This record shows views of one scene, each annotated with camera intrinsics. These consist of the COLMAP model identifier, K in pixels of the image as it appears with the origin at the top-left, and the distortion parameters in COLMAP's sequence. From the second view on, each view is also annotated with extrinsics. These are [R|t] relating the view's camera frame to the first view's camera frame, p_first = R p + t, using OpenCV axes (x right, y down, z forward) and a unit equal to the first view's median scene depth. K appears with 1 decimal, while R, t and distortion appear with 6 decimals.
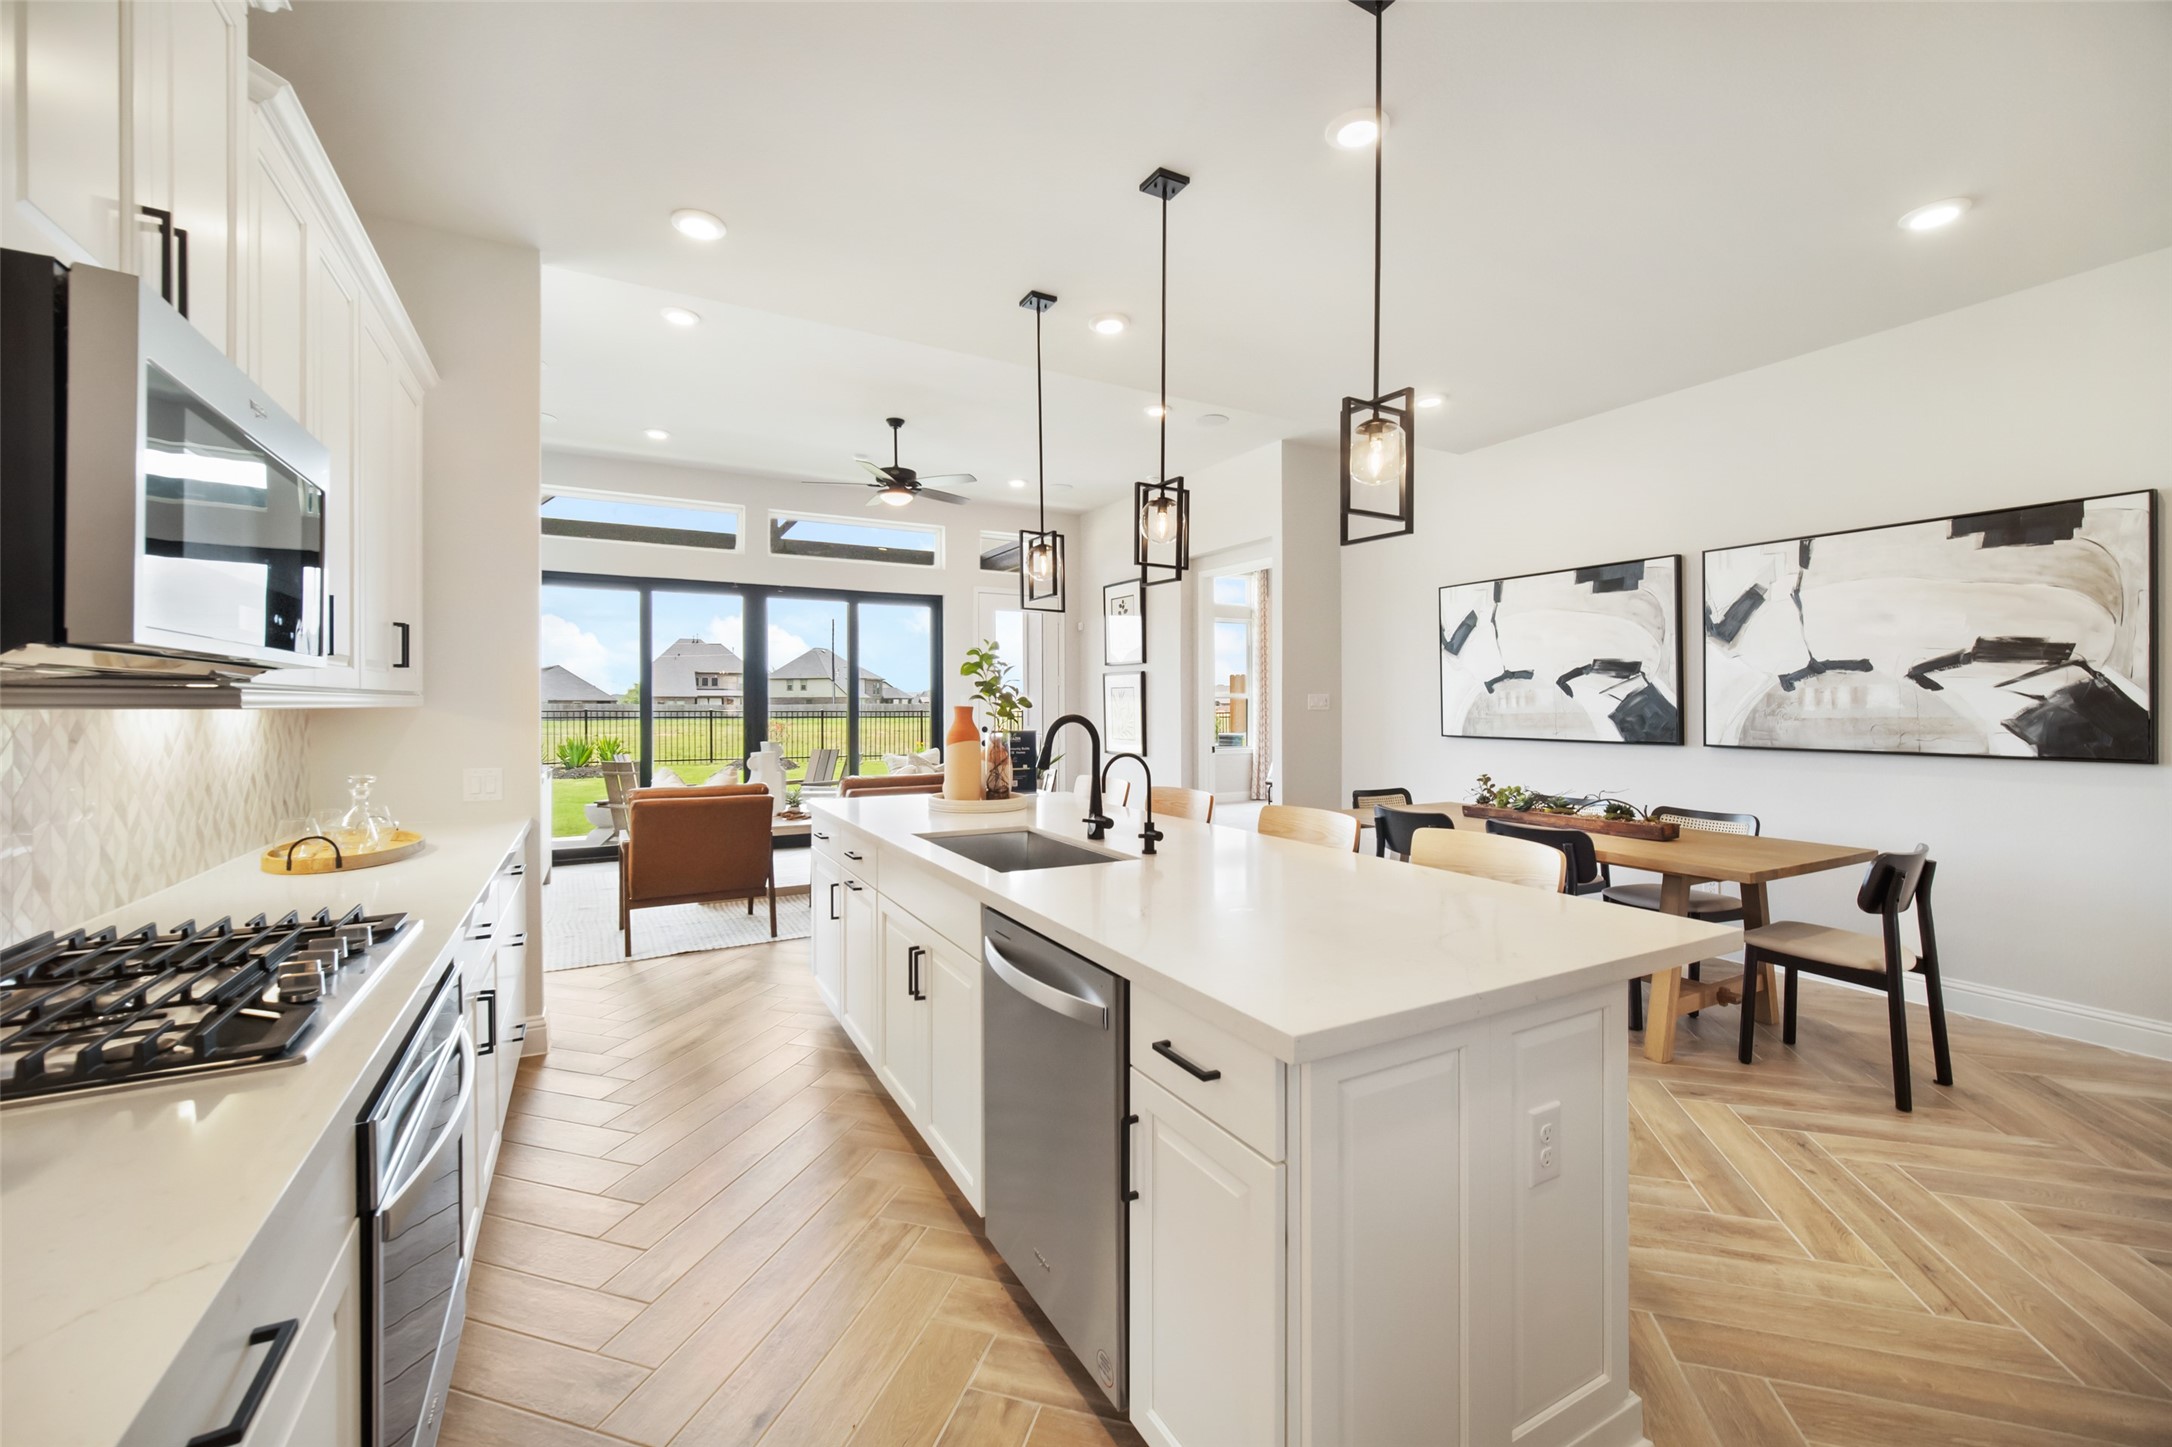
lens RADIAL K [[874.8, 0, 1086.6], [0, 874.8, 703.2], [0, 0, 1]] dist [0.000485, 0.000117]
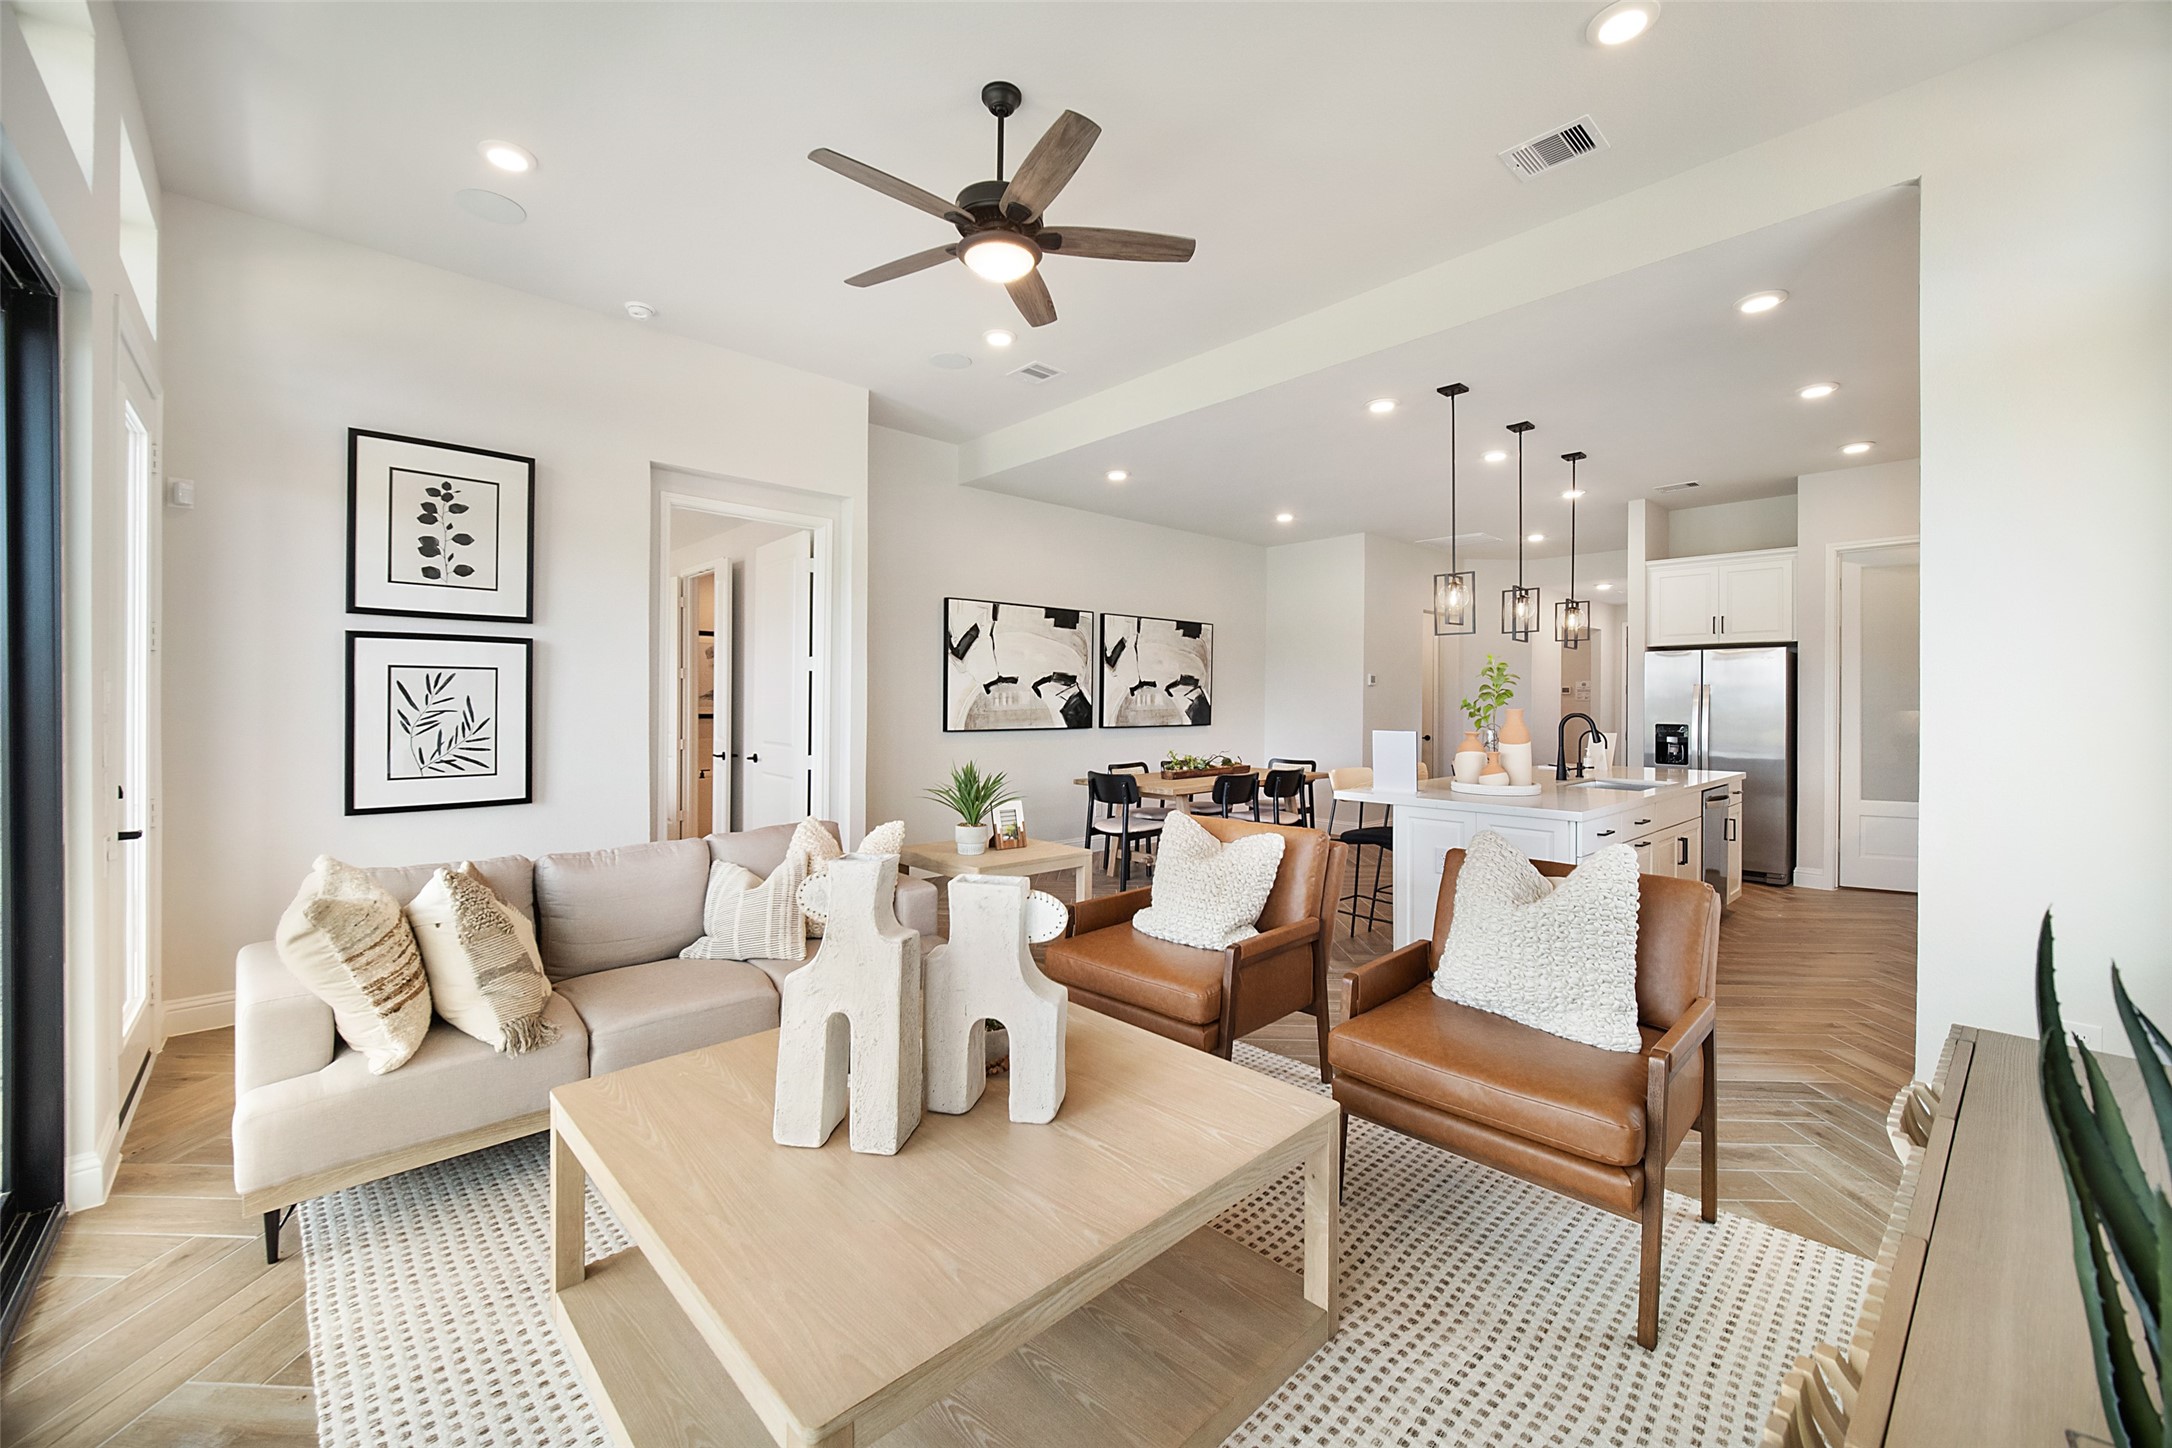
lens RADIAL K [[874.8, 0, 1086.6], [0, 874.8, 703.7], [0, 0, 1]] dist [0.000485, 0.000117]
pose [[-0.256272, -0.003419, 0.966599, -0.870126], [-0.003888, 0.999989, 0.002506, -0.001530], [-0.966597, -0.003116, -0.256282, 1.365528]]
